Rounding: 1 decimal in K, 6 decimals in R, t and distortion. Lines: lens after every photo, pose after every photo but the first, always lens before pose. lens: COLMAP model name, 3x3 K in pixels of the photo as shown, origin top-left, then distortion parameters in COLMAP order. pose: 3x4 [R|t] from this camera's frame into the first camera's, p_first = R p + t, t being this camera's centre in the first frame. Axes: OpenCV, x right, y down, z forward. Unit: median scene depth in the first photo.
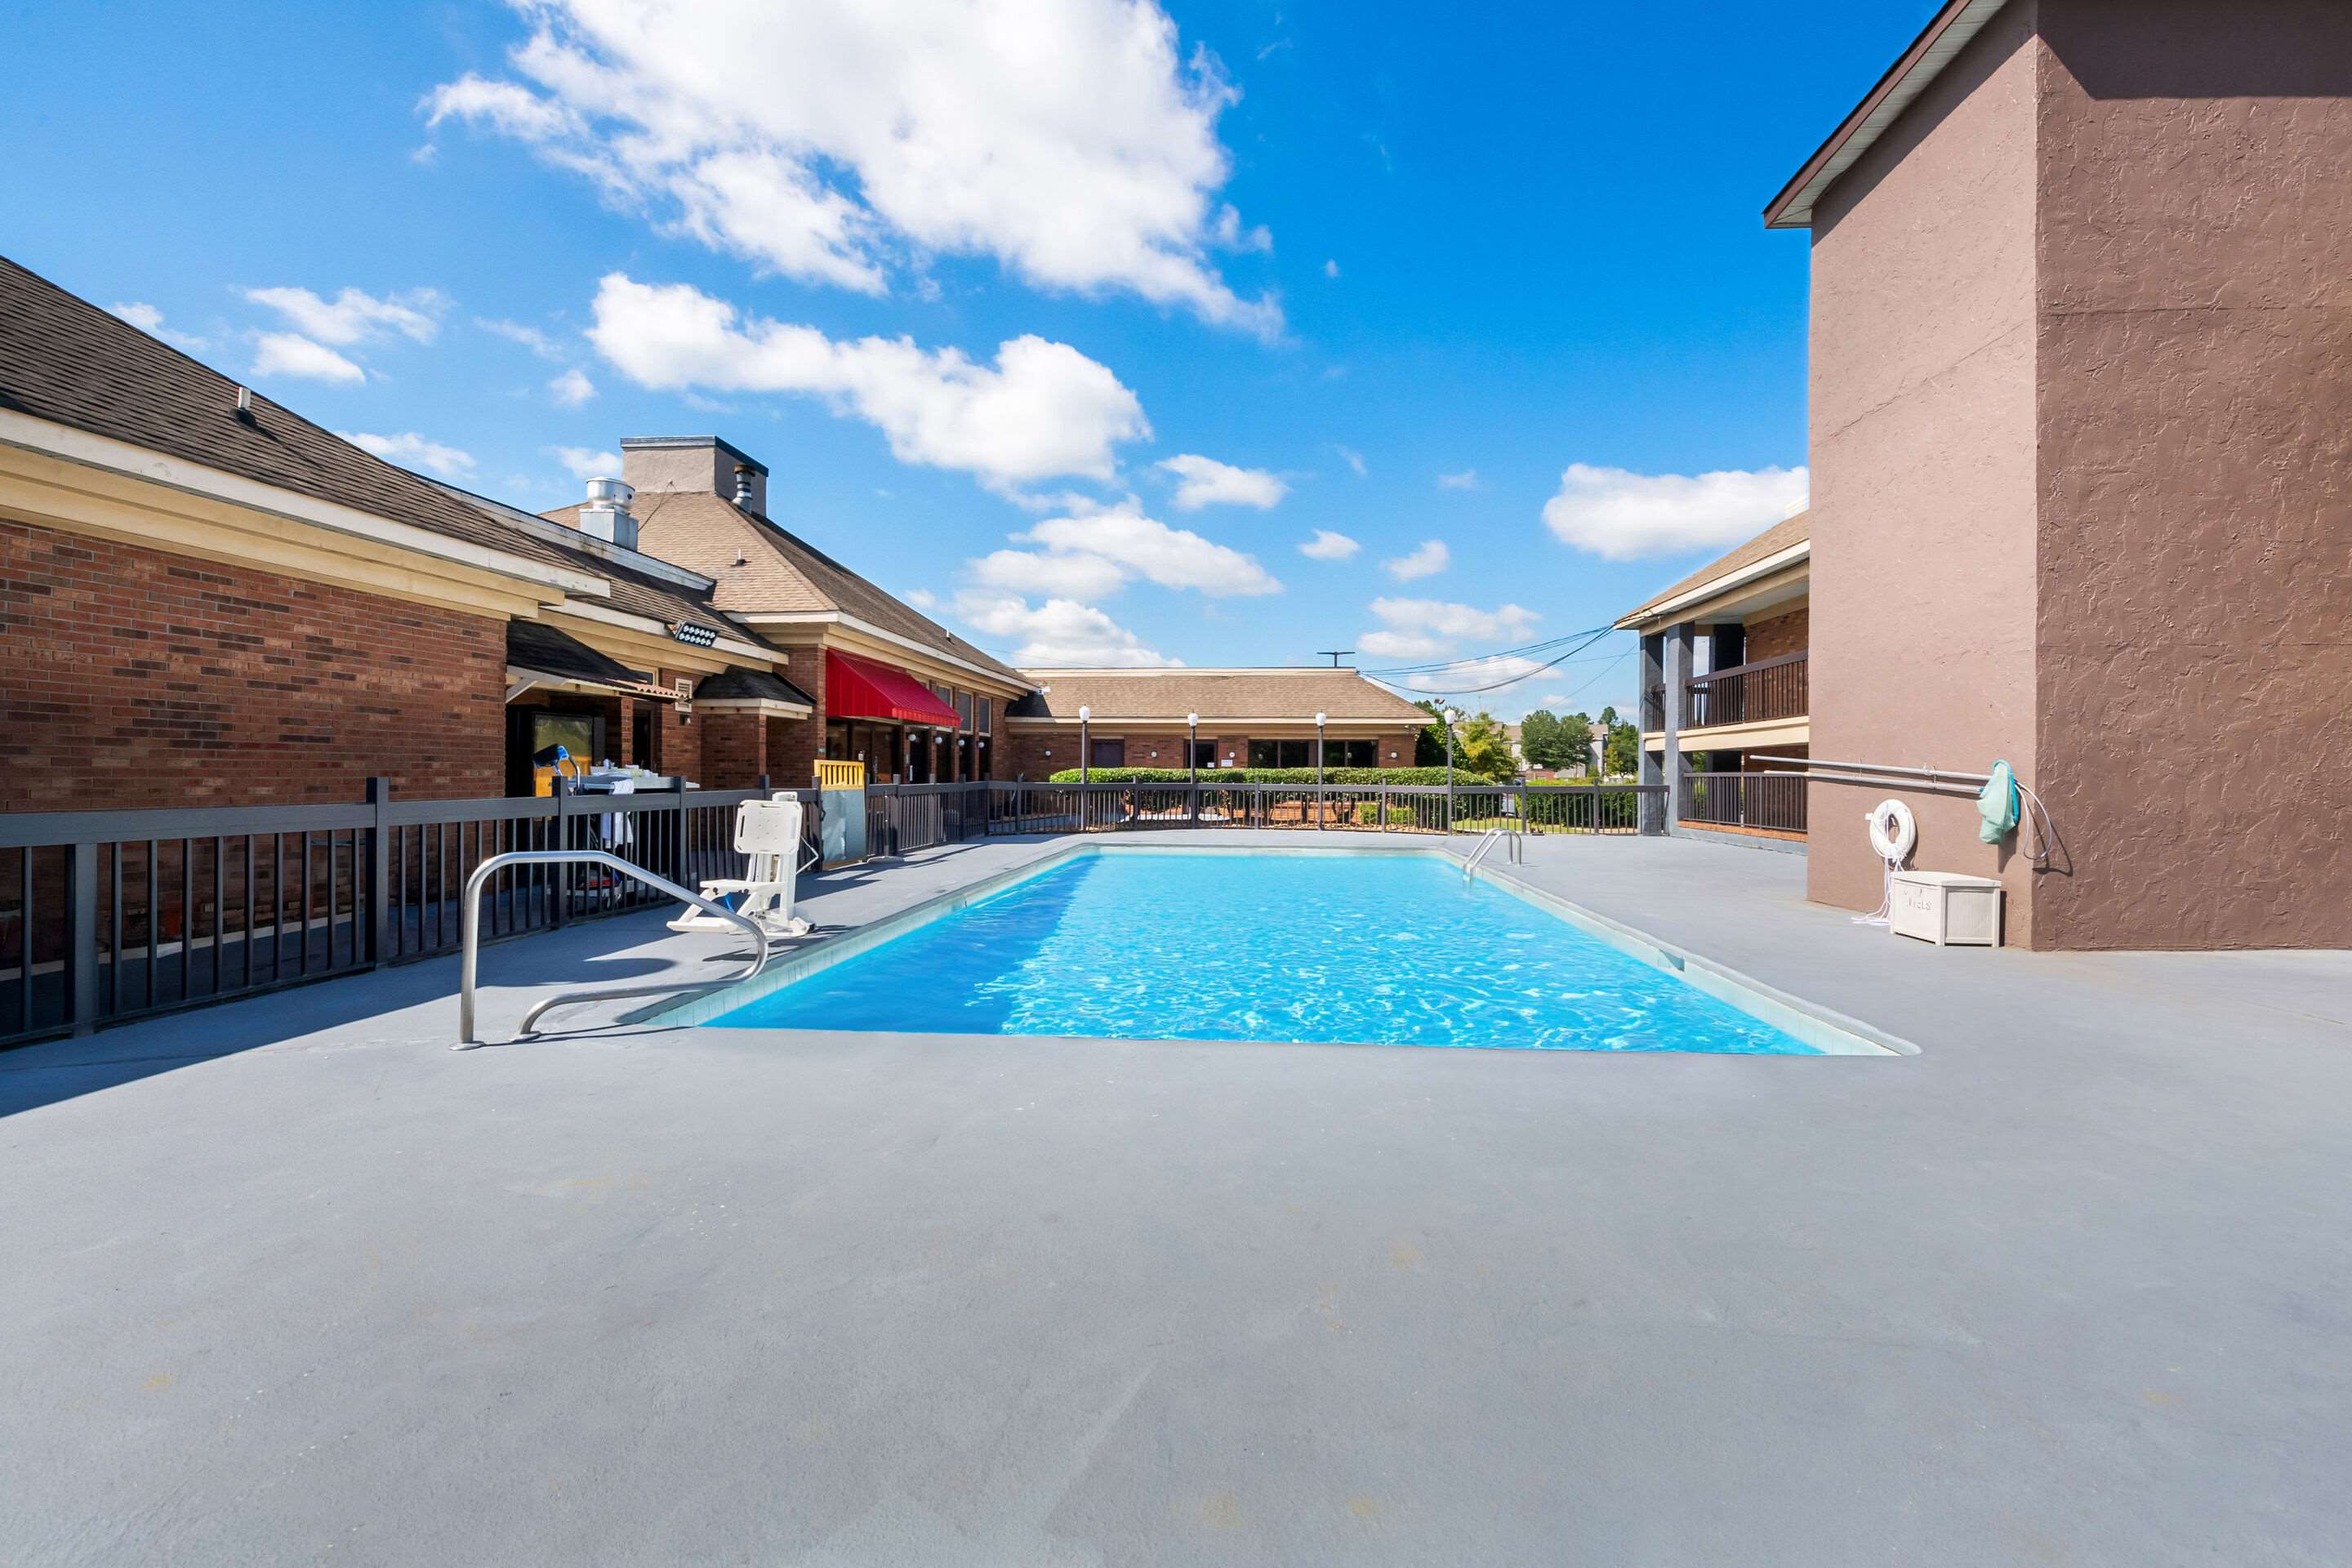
lens RADIAL K [[956.2, 0, 1176.0], [0, 956.2, 784.0], [0, 0, 1]] dist [-0.000998, -0.000074]
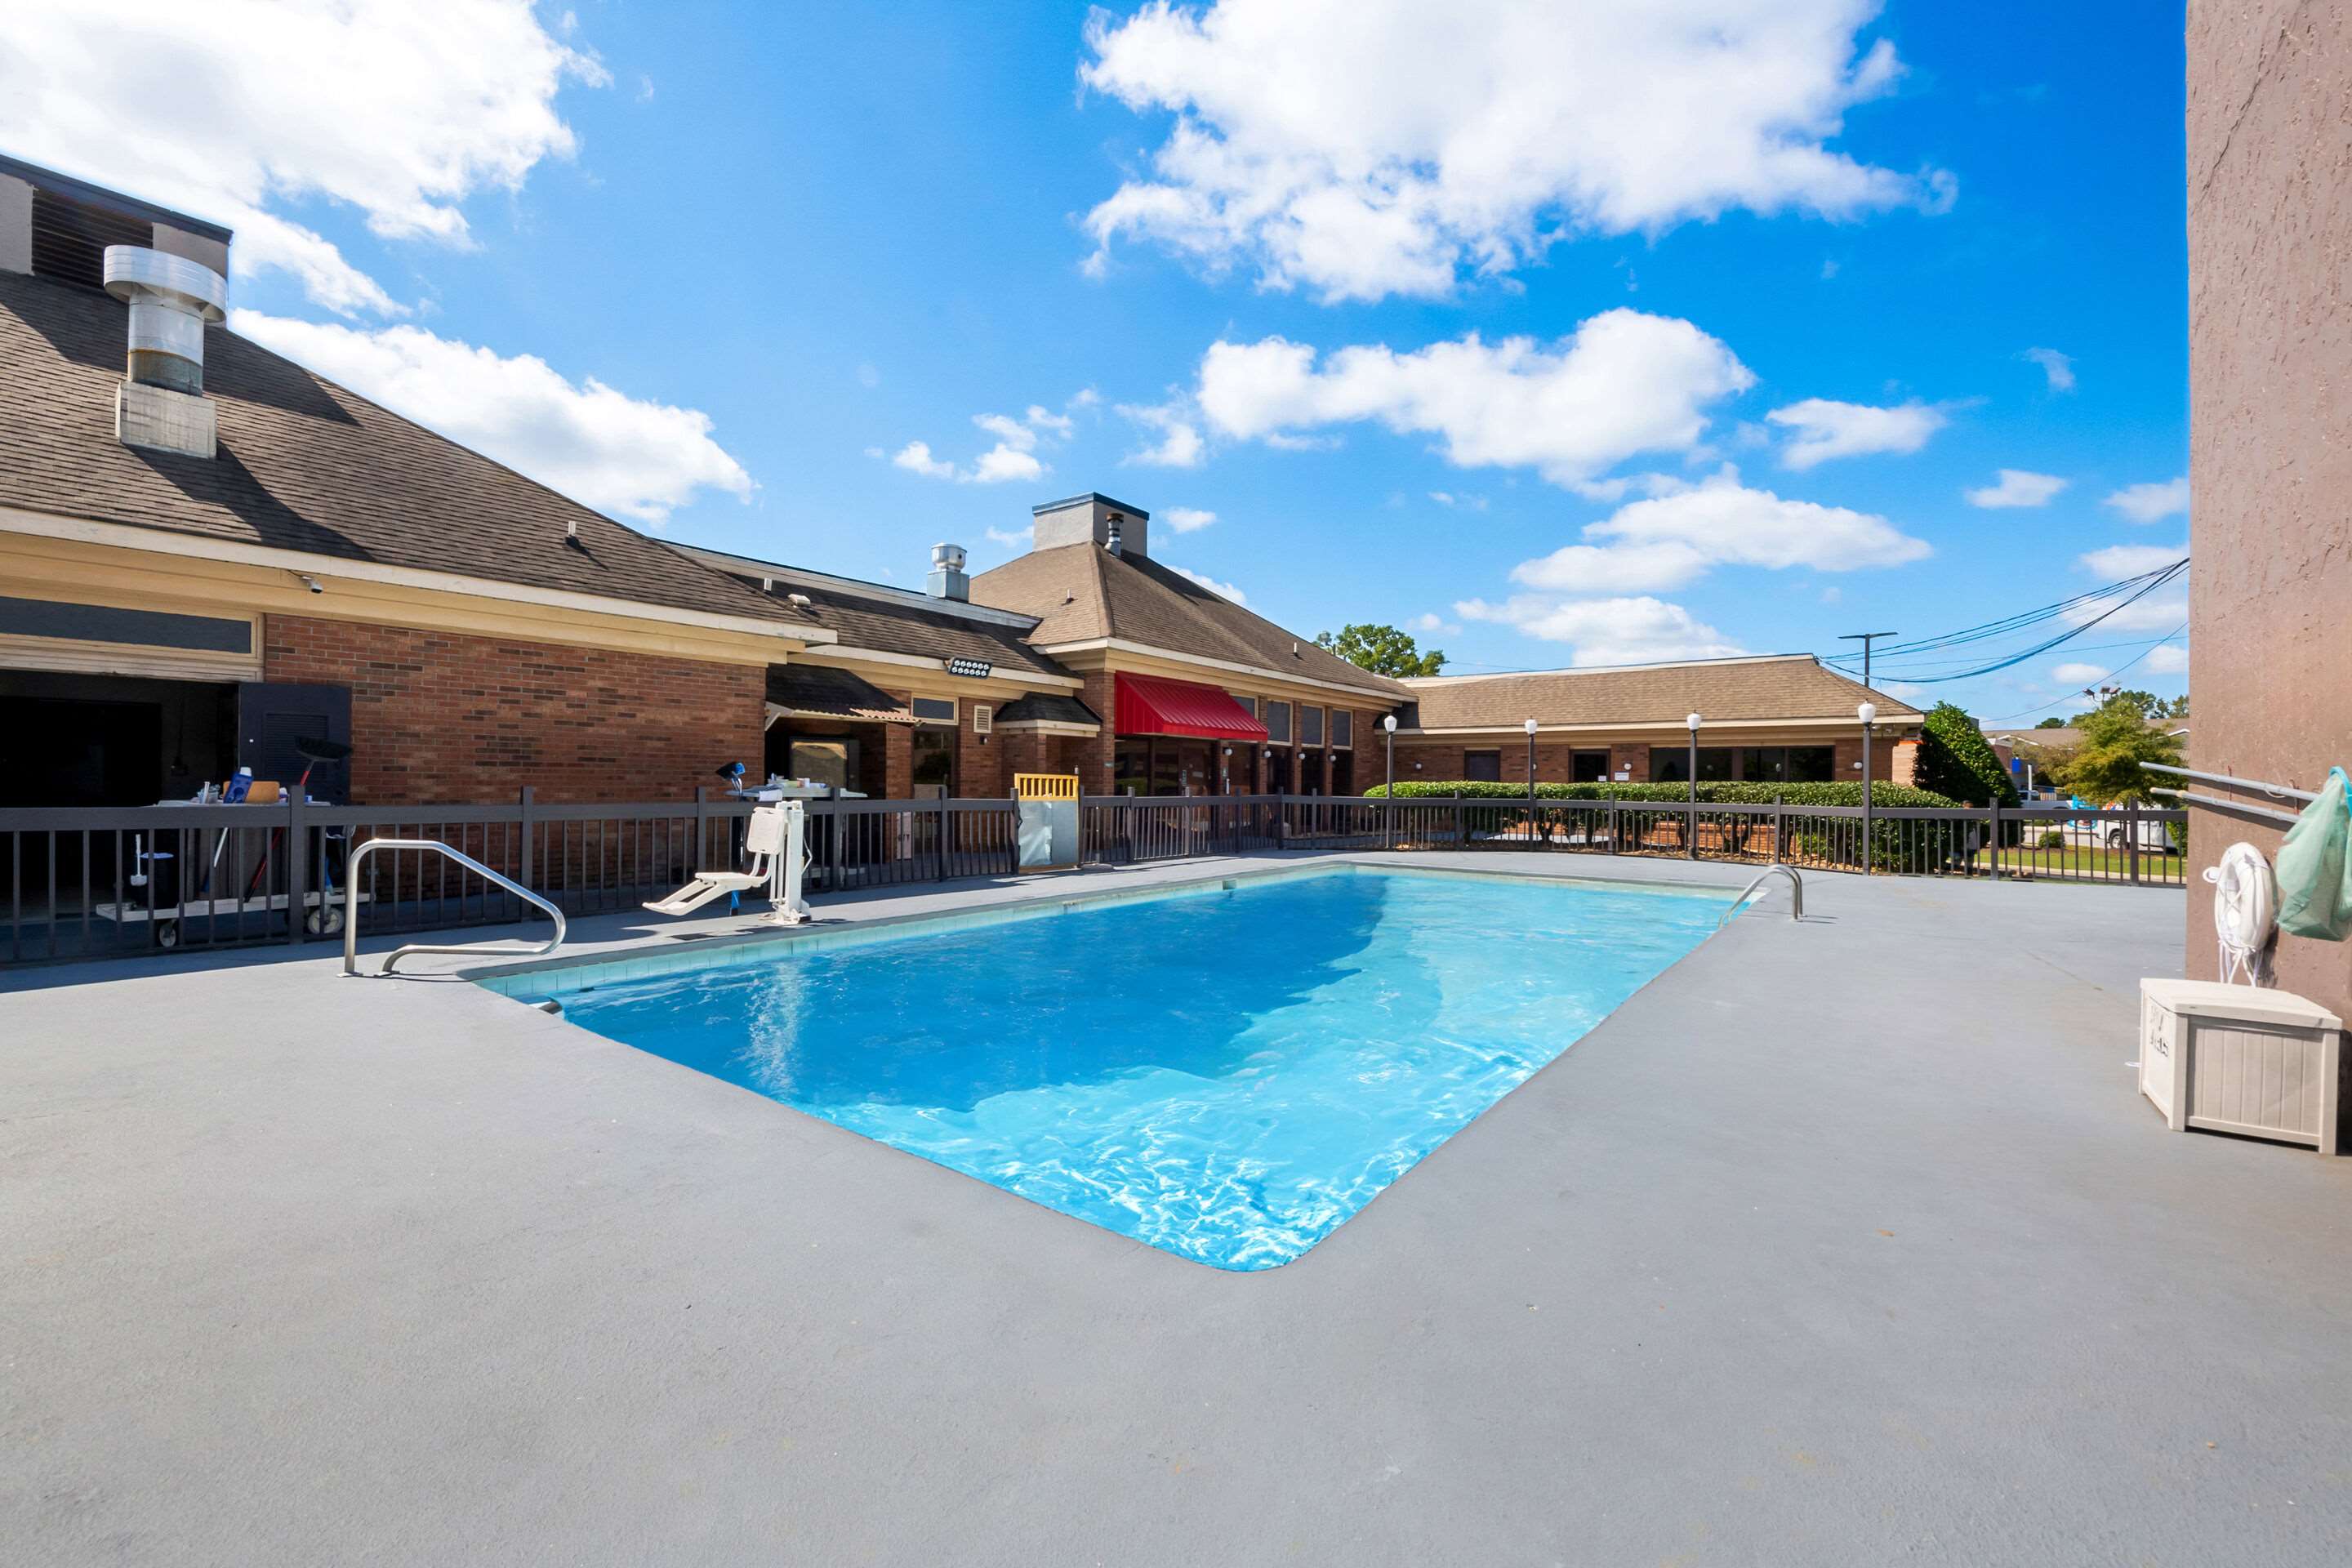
lens RADIAL K [[946.3, 0, 1179.0], [0, 946.3, 854.1], [0, 0, 1]] dist [0.003968, -0.000104]
pose [[0.850038, 0.042678, -0.524989, 0.308820], [-0.011383, 0.997968, 0.062697, -0.002158], [0.526598, -0.047319, 0.848797, 0.121468]]
